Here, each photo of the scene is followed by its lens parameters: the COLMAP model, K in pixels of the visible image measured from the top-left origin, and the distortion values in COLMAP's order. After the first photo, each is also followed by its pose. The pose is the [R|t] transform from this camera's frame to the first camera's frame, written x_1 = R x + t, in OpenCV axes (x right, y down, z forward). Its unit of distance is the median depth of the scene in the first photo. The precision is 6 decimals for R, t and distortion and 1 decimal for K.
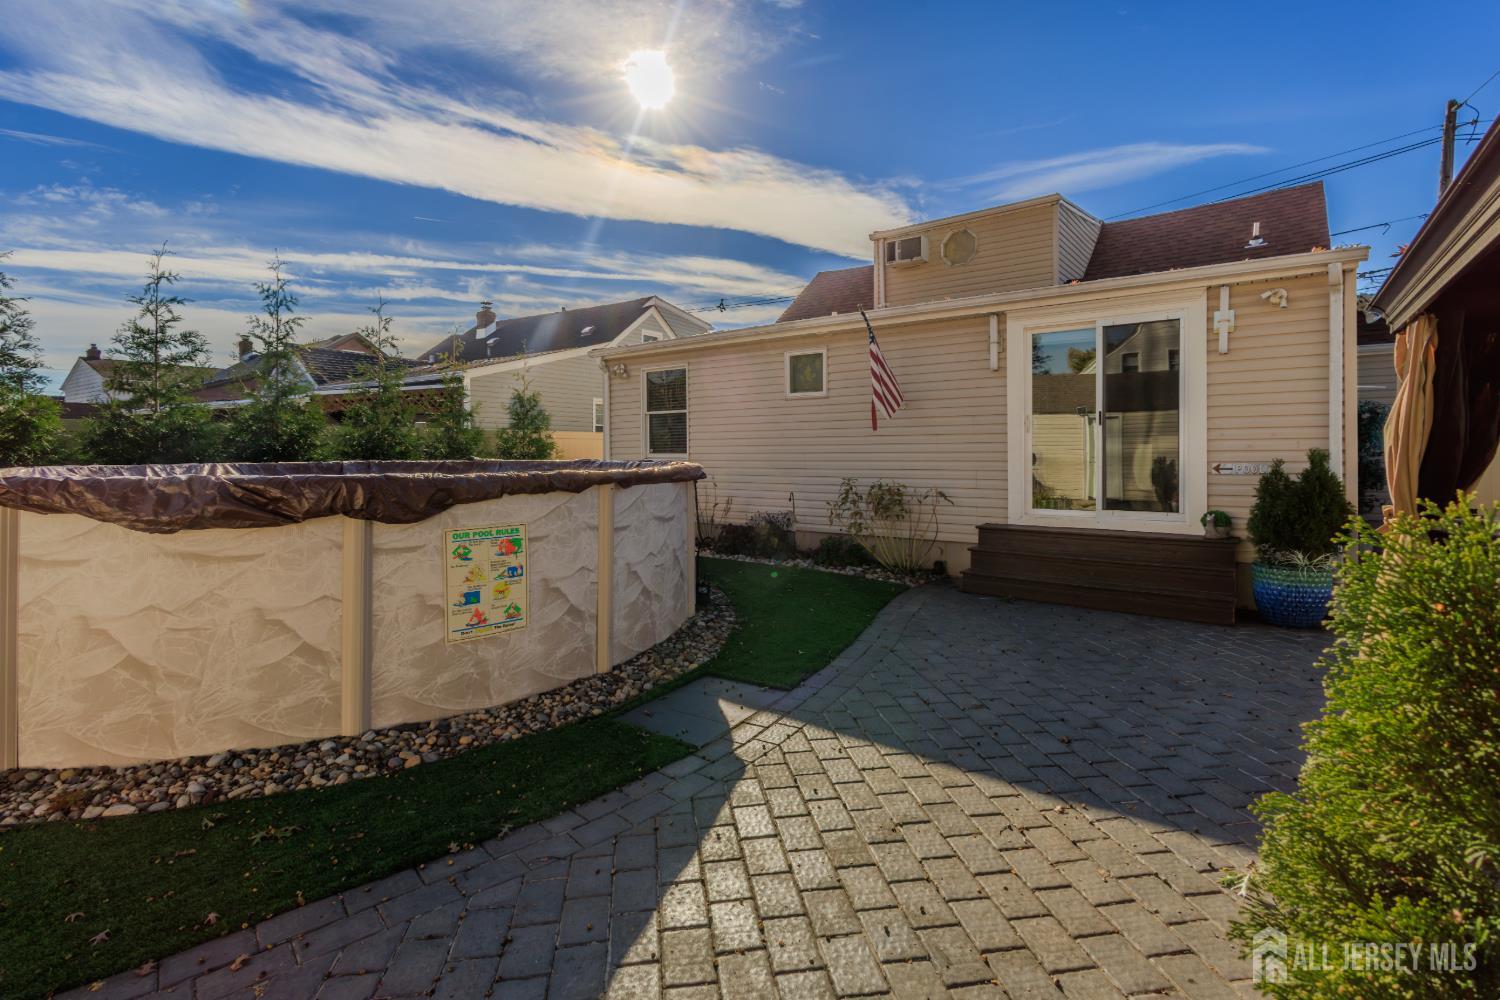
lens RADIAL K [[673.3, 0, 738.6], [0, 673.3, 458.1], [0, 0, 1]] dist [0.013236, -0.000721]
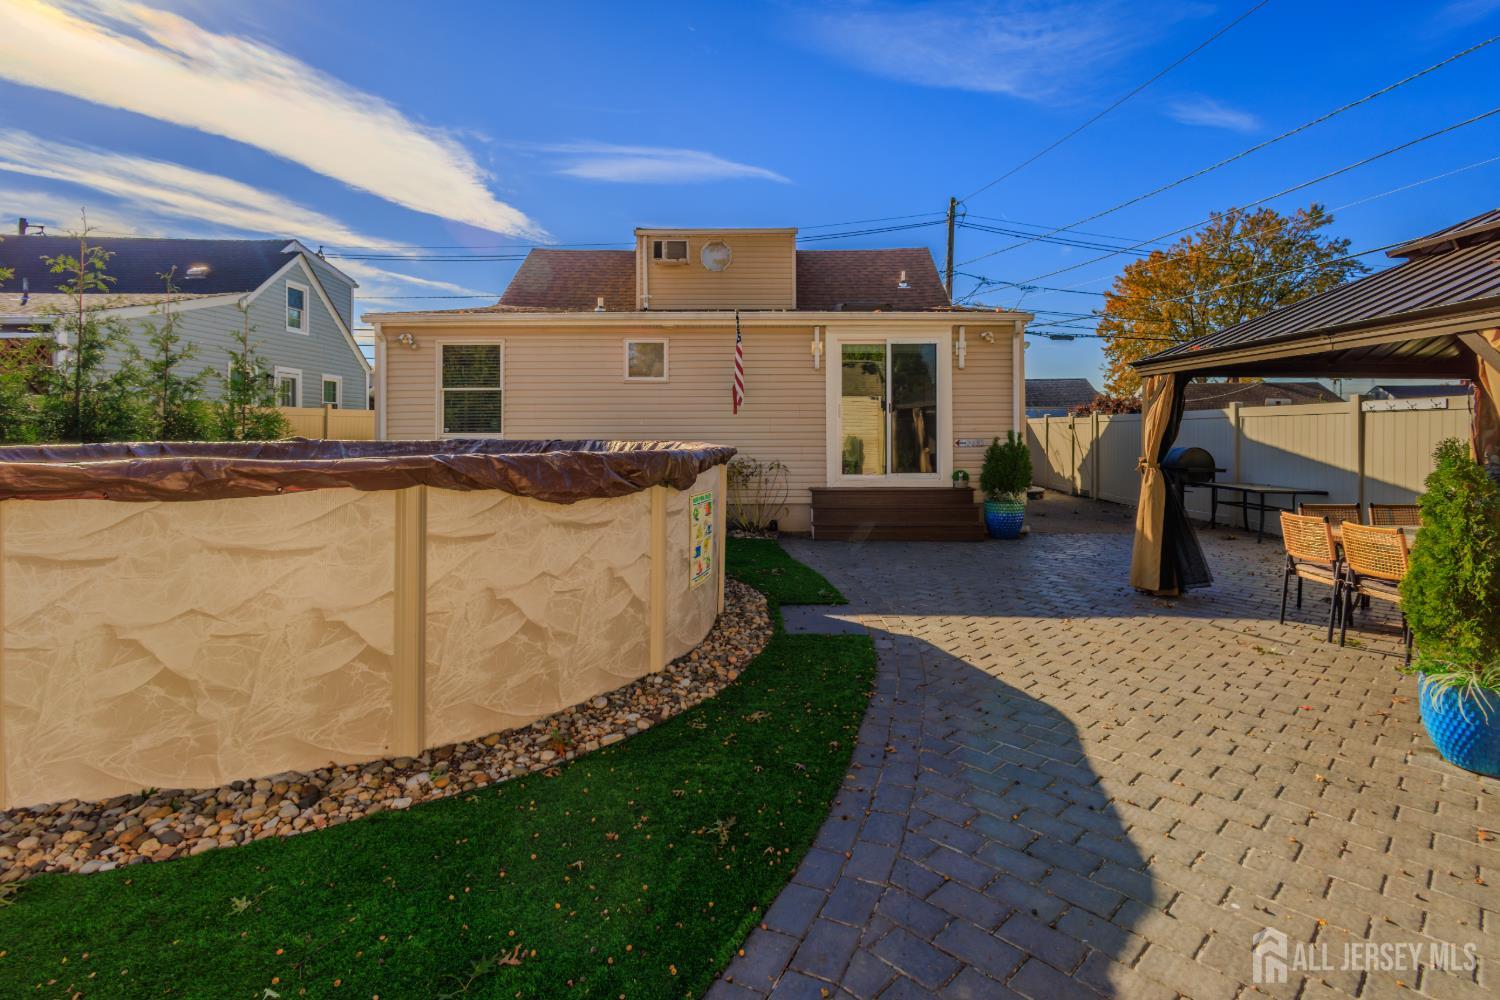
lens RADIAL K [[701.7, 0, 749.6], [0, 701.7, 449.5], [0, 0, 1]] dist [0.003659, -0.000209]
pose [[0.823237, -0.011526, 0.567581, -0.543096], [0.002913, 0.999866, 0.016078, 0.002248], [-0.567690, -0.011583, 0.823161, -0.043910]]
